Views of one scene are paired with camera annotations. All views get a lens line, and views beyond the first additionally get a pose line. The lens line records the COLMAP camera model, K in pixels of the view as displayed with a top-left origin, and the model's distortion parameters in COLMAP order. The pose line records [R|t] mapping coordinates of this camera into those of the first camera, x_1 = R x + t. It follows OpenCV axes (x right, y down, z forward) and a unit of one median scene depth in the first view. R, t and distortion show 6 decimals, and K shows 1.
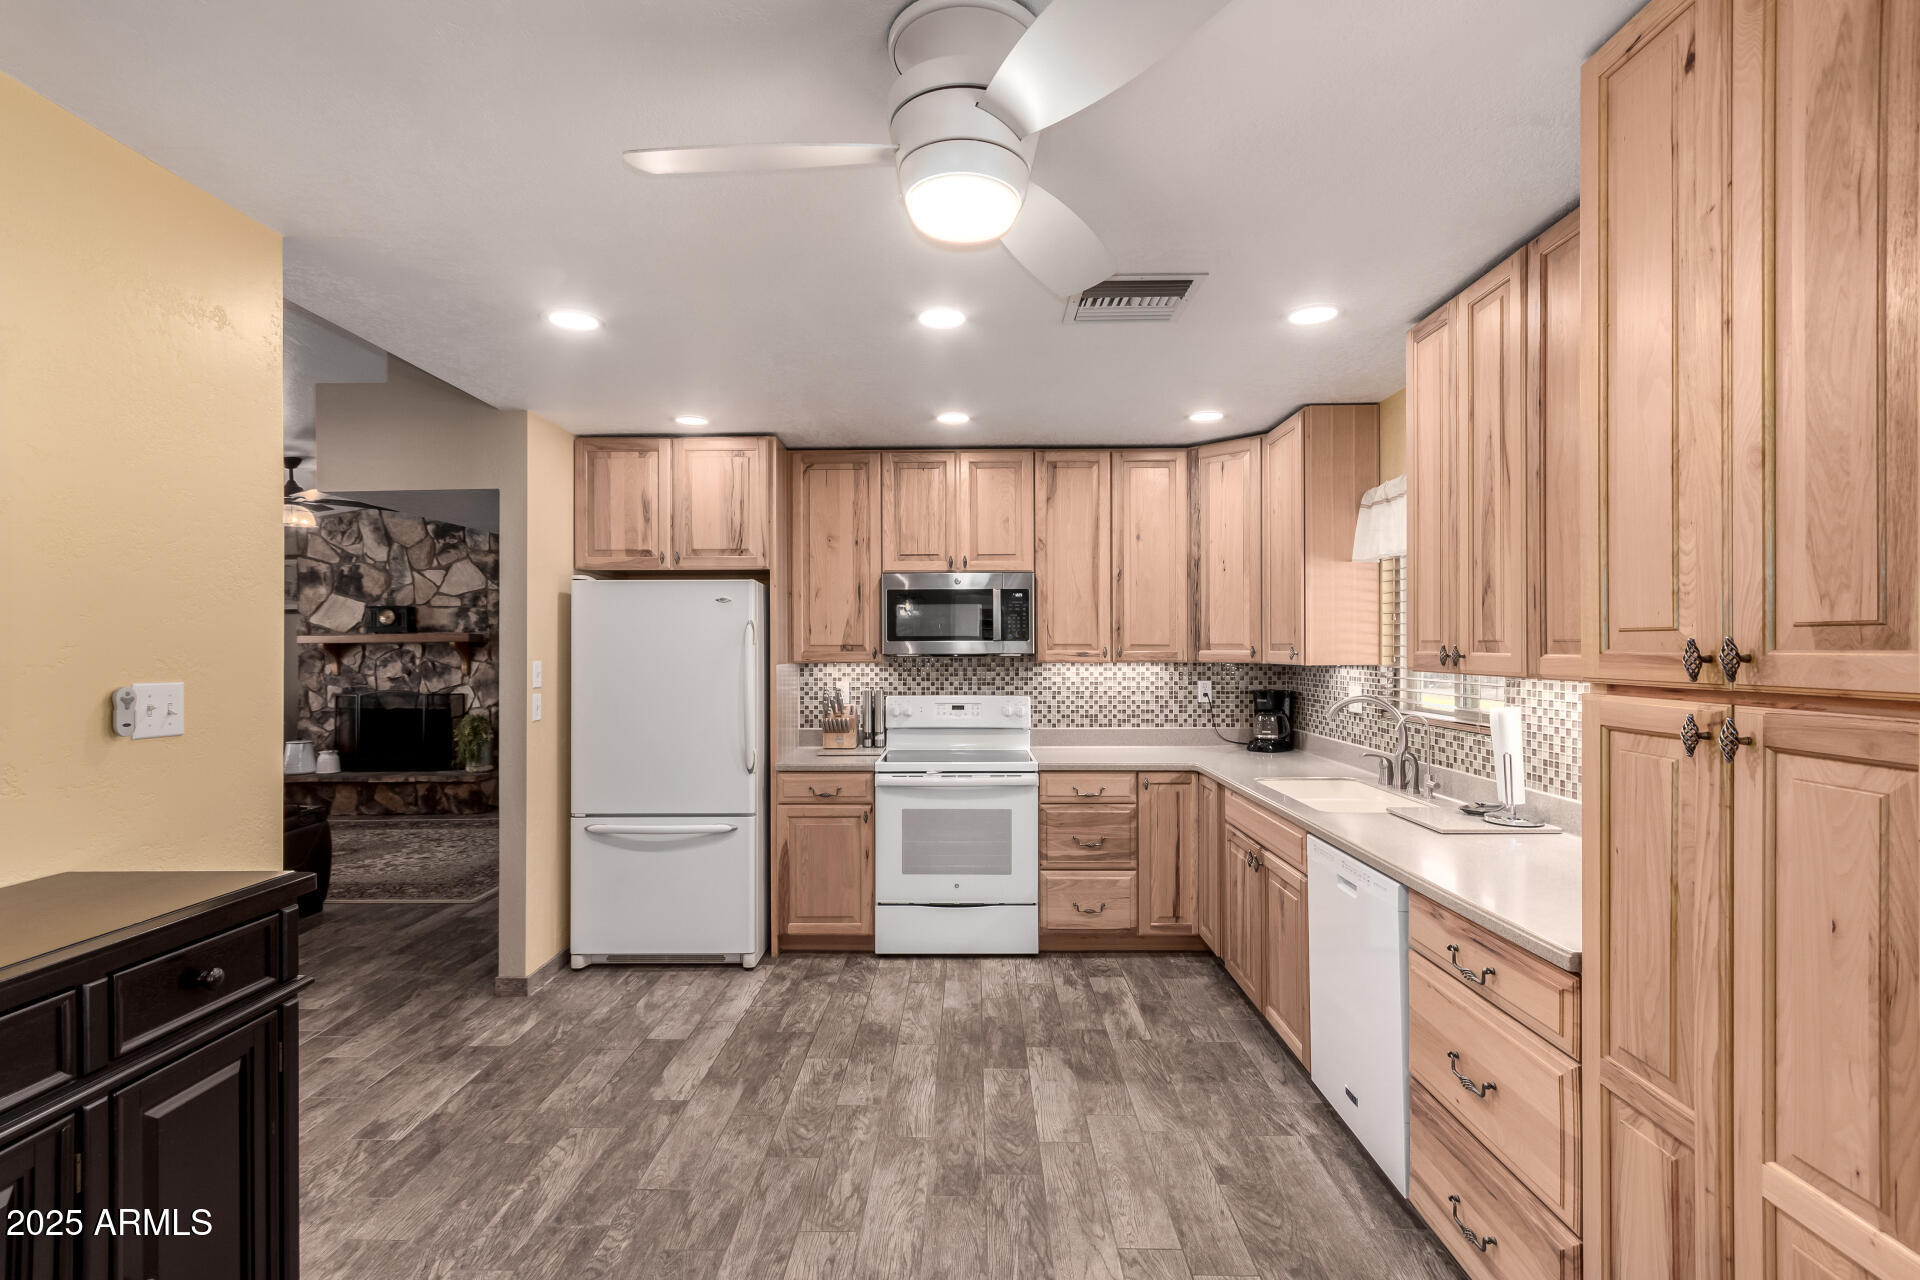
lens RADIAL K [[892.0, 0, 932.5], [0, 892.0, 653.5], [0, 0, 1]] dist [0.004563, 0.001174]
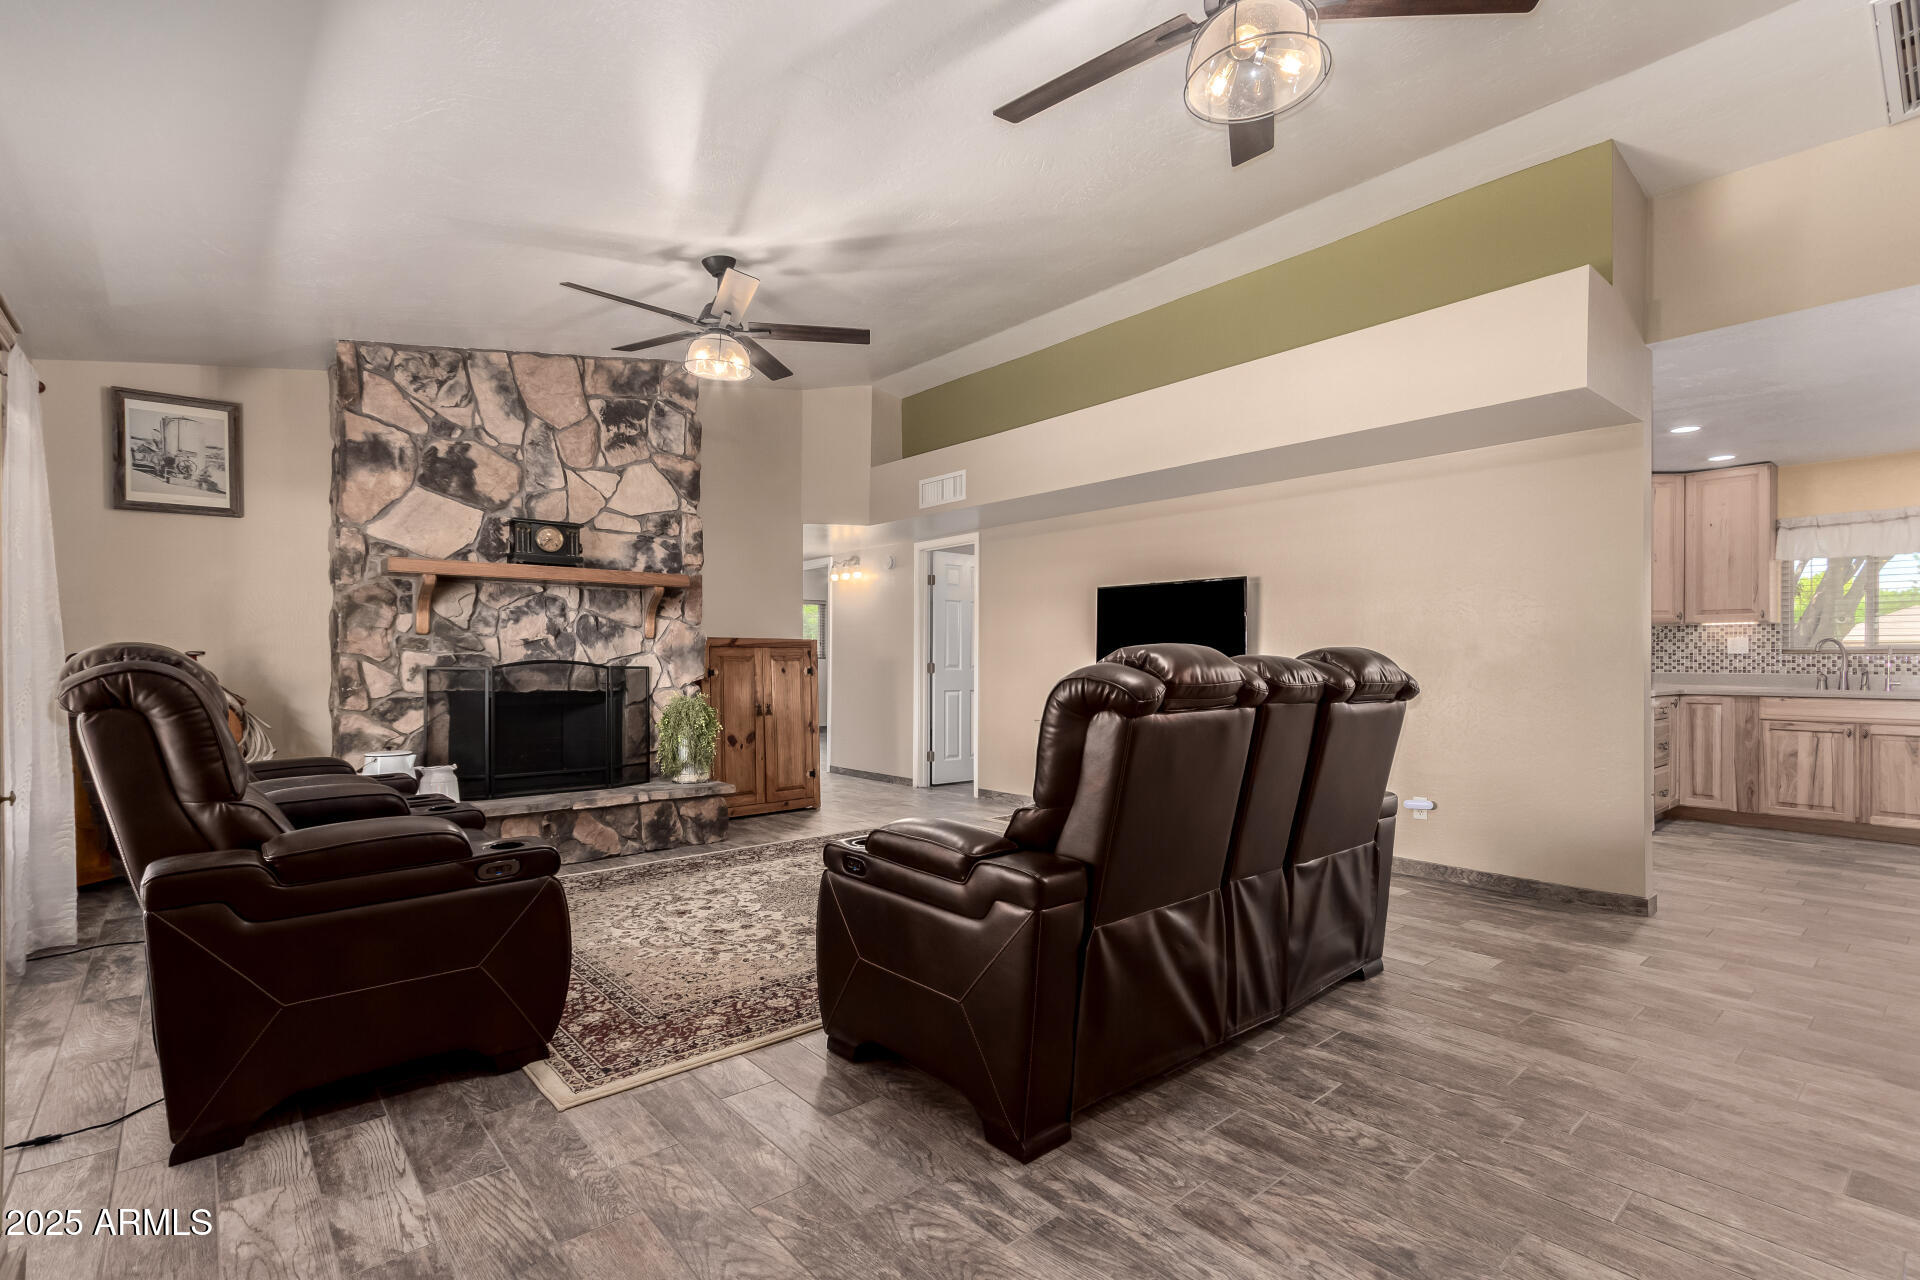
lens RADIAL K [[892.0, 0, 966.8], [0, 892.0, 659.7], [0, 0, 1]] dist [0.004563, 0.001174]
pose [[0.737928, 0.004984, 0.674861, -1.427637], [-0.003969, 0.999987, -0.003045, 0.073771], [-0.674867, -0.000431, 0.737939, 0.638587]]
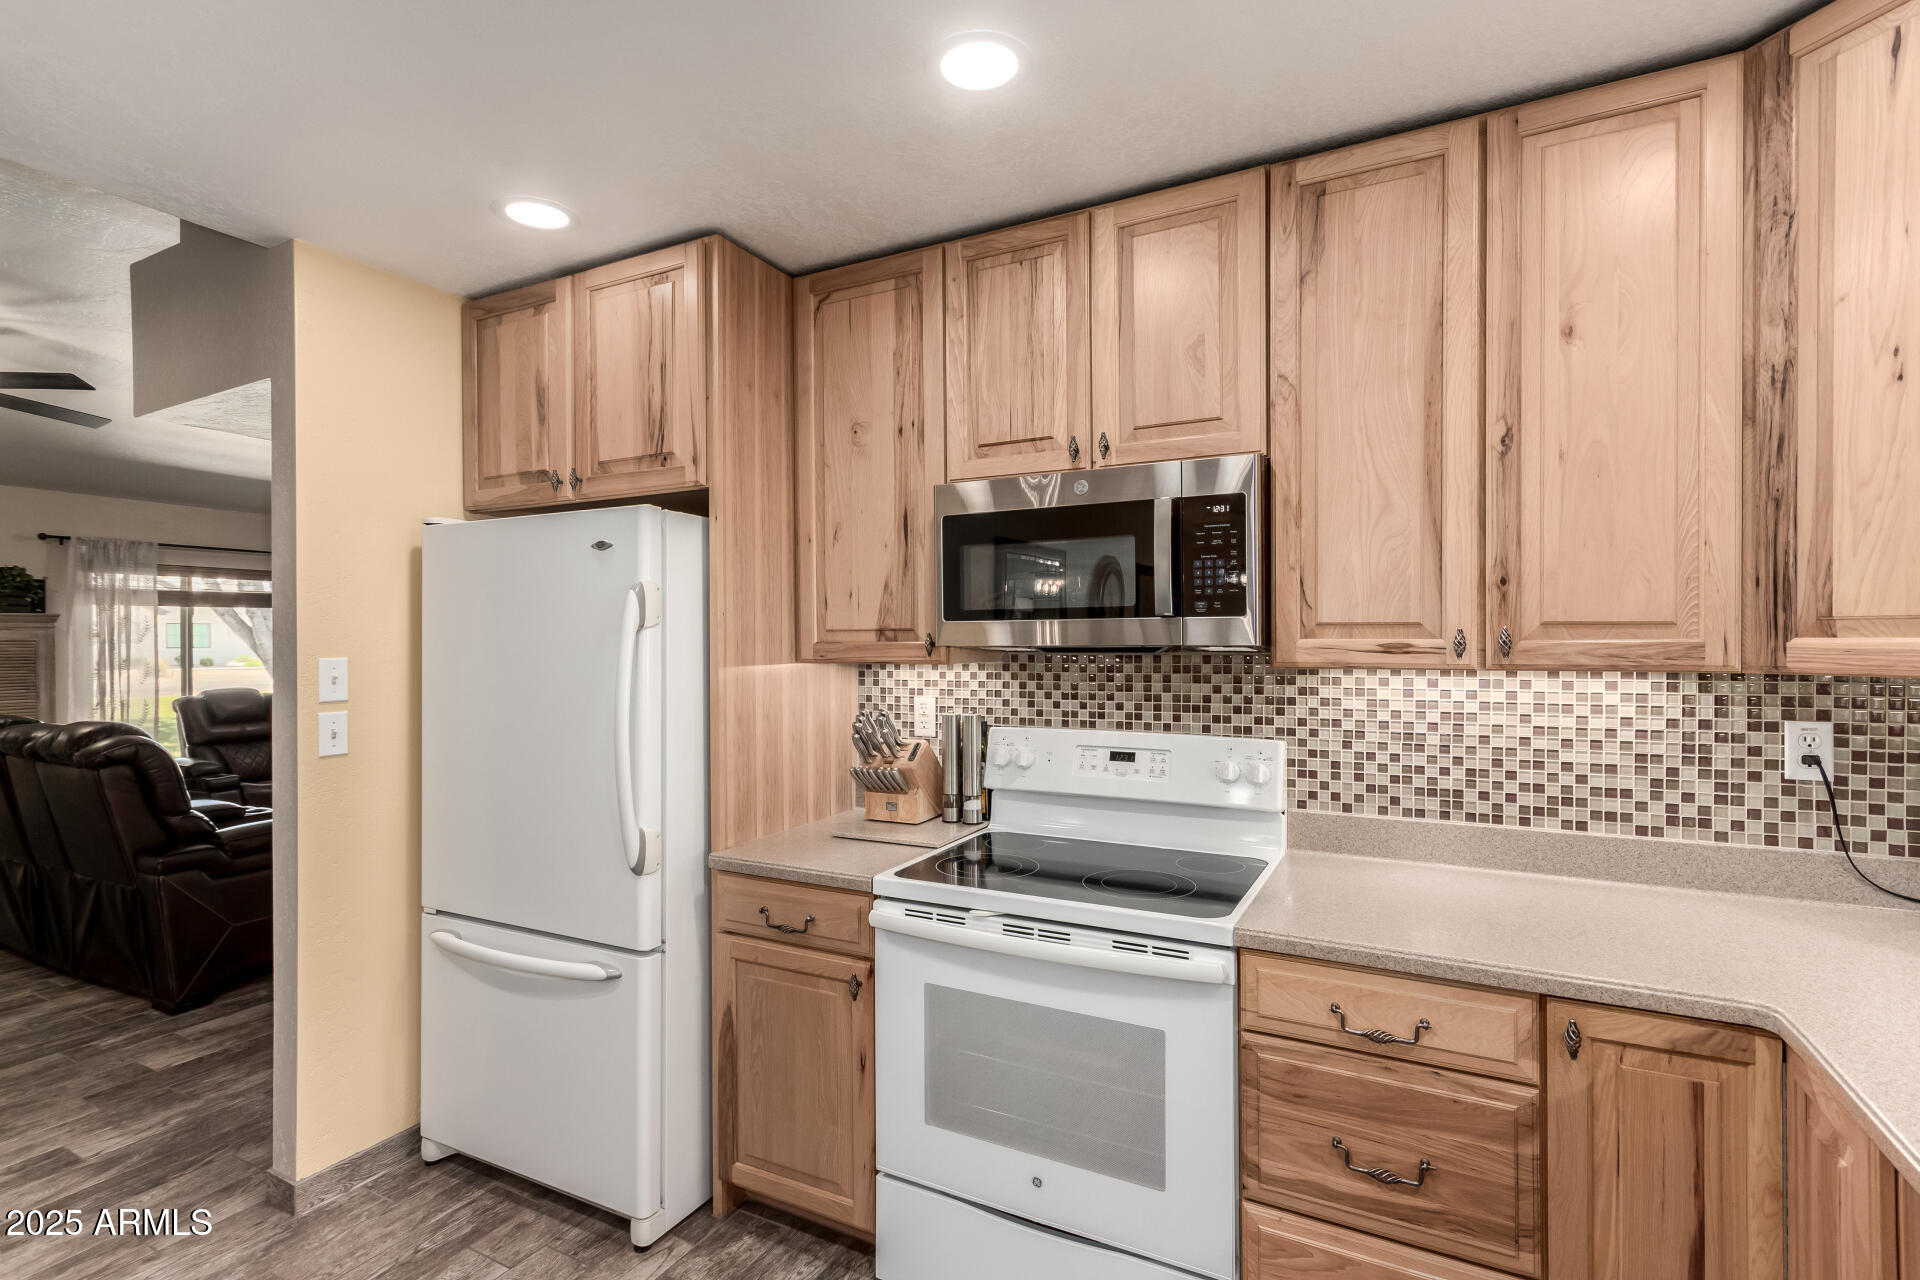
lens RADIAL K [[892.0, 0, 919.7], [0, 892.0, 647.0], [0, 0, 1]] dist [0.004563, 0.001174]
pose [[0.888010, 0.001832, -0.459820, 0.159265], [0.000049, 0.999992, 0.004079, -0.001174], [0.459823, -0.003645, 0.888003, 0.534809]]
